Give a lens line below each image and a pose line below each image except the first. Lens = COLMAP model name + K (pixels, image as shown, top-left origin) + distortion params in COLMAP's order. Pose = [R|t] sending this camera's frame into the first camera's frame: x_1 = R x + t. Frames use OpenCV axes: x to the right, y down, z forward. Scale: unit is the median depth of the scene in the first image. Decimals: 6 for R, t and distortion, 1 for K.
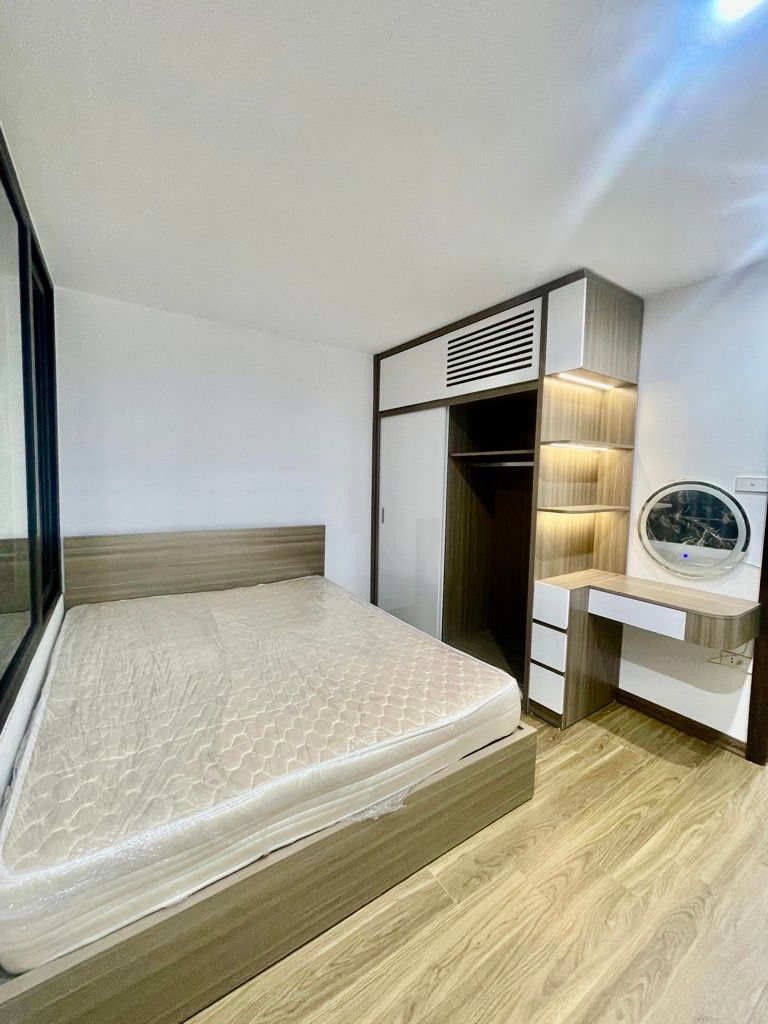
lens RADIAL K [[411.7, 0, 382.8], [0, 411.7, 508.4], [0, 0, 1]] dist [-0.002572, -0.000458]
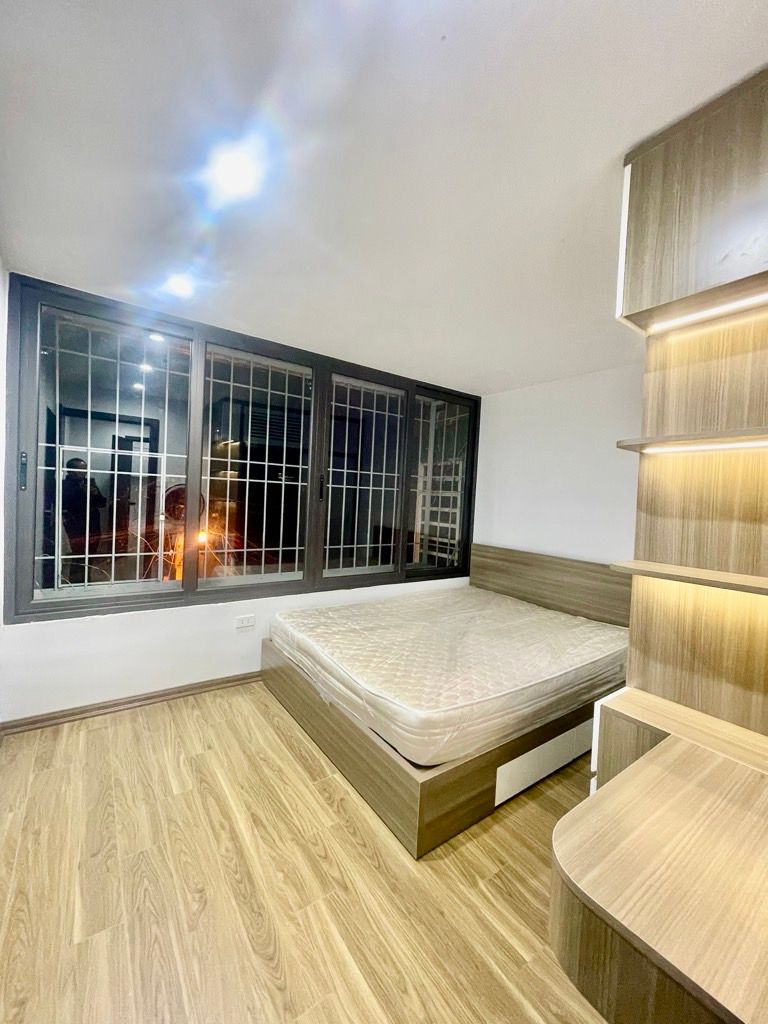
lens RADIAL K [[411.7, 0, 382.8], [0, 411.7, 508.4], [0, 0, 1]] dist [-0.002572, -0.000458]
pose [[0.030983, 0.007267, -0.999494, 1.515397], [-0.126020, 0.992022, 0.003306, -0.050503], [0.991544, 0.125854, 0.031651, 0.985867]]
